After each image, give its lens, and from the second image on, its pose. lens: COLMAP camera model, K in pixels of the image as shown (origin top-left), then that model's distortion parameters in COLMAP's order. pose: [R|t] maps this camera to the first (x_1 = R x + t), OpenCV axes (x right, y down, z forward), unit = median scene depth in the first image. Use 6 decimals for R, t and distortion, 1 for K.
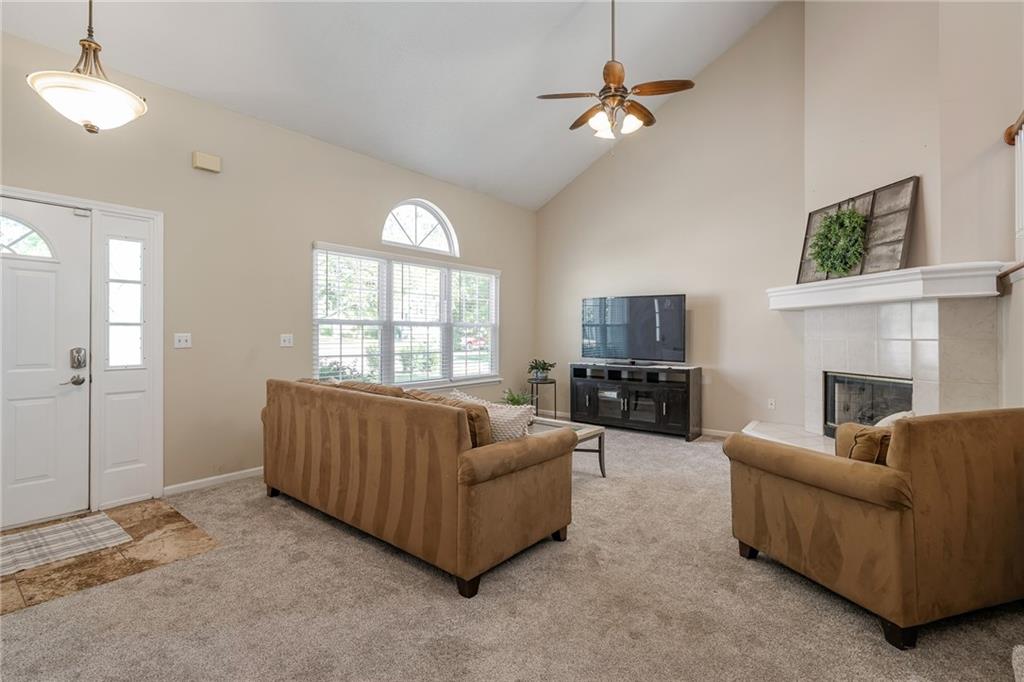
lens RADIAL K [[486.6, 0, 511.6], [0, 486.6, 334.0], [0, 0, 1]] dist [-0.001410, -0.000008]
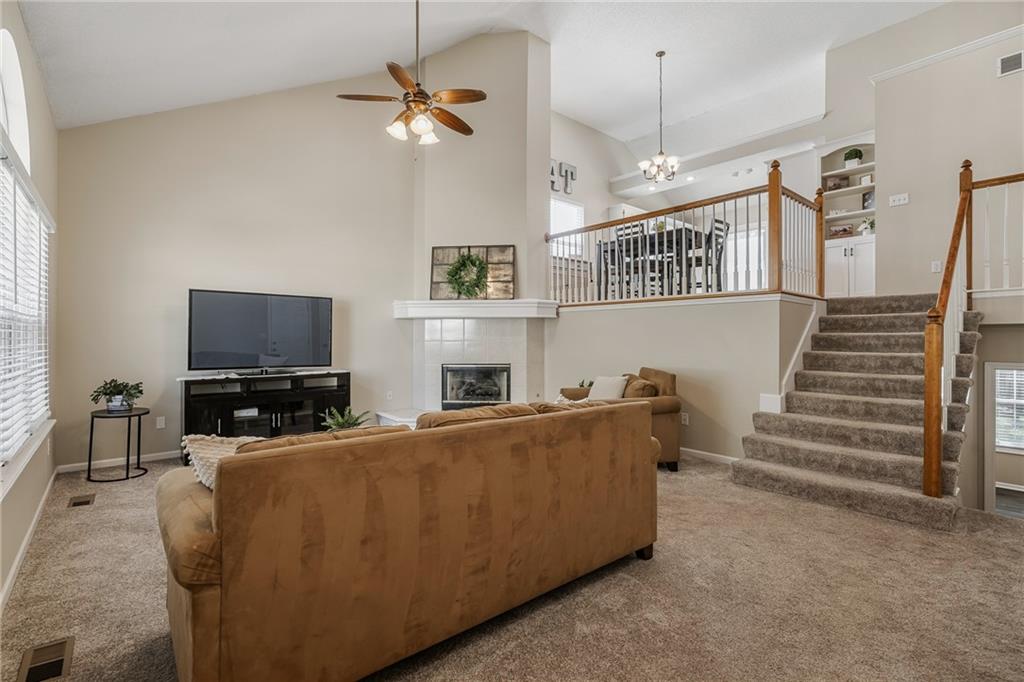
lens RADIAL K [[469.6, 0, 512.4], [0, 469.6, 339.6], [0, 0, 1]] dist [-0.001651, 0.000656]
pose [[0.194473, -0.007970, 0.980875, -0.626708], [0.001167, 0.999968, 0.007894, -0.004225], [-0.980907, -0.000390, 0.194477, 0.547958]]
